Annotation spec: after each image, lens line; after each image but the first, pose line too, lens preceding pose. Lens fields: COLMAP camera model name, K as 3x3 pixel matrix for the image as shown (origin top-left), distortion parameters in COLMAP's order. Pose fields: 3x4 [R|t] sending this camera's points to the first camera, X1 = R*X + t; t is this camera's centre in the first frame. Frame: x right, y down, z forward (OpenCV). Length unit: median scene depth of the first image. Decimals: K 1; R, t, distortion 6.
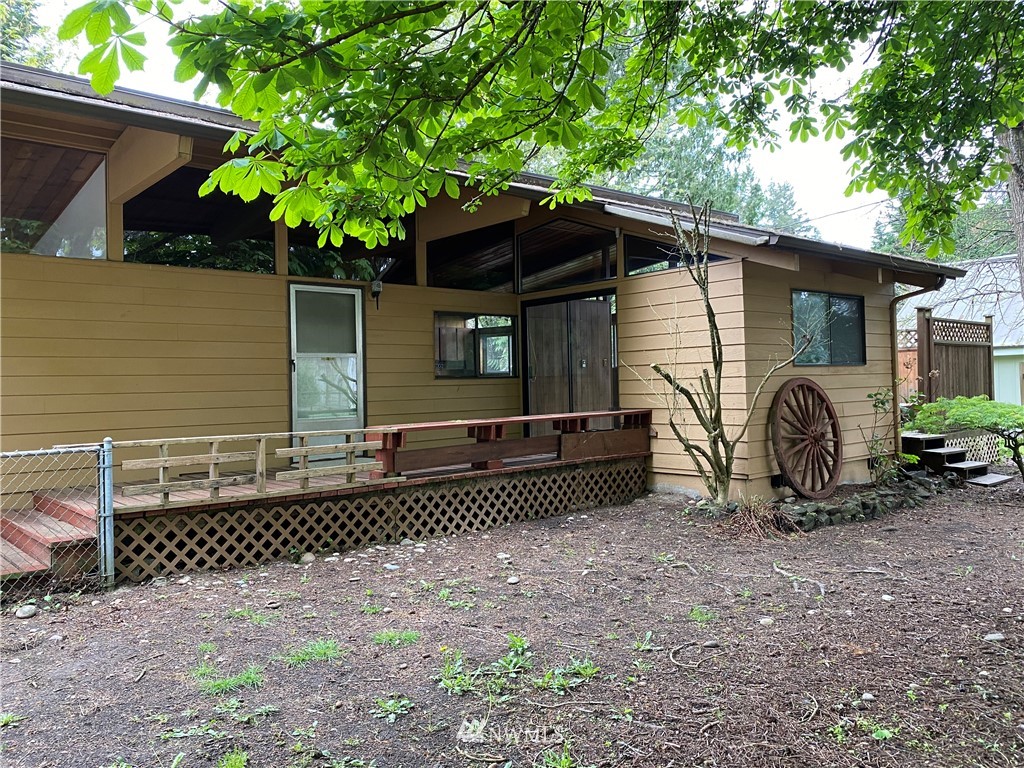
lens RADIAL K [[780.1, 0, 507.1], [0, 780.1, 380.3], [0, 0, 1]] dist [0.093791, -0.138852]
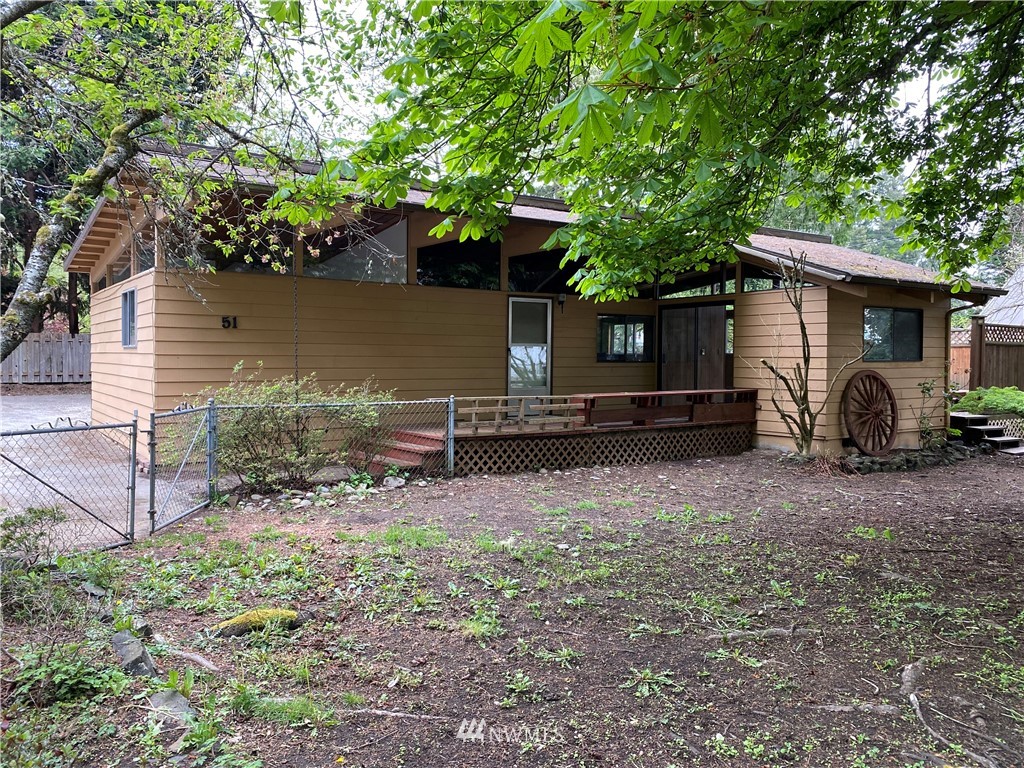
lens RADIAL K [[787.5, 0, 498.5], [0, 787.5, 371.0], [0, 0, 1]] dist [0.068926, -0.146166]
pose [[0.991917, 0.030803, -0.123093, -0.113862], [-0.027620, 0.999241, 0.027484, -0.024017], [0.123846, -0.023862, 0.992015, -0.517903]]
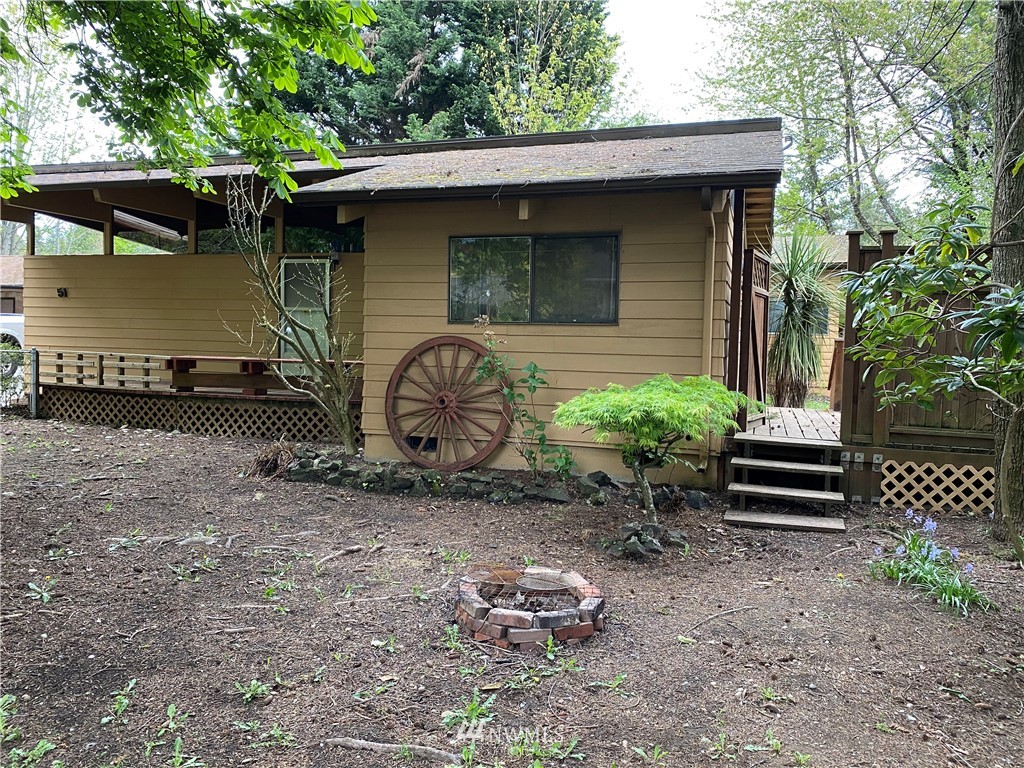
lens RADIAL K [[780.1, 0, 507.1], [0, 780.1, 380.3], [0, 0, 1]] dist [0.093791, -0.138852]
pose [[0.493285, 0.084068, -0.865796, 1.279587], [-0.026147, 0.996302, 0.081843, -0.031122], [0.869475, -0.017734, 0.493659, 0.680243]]
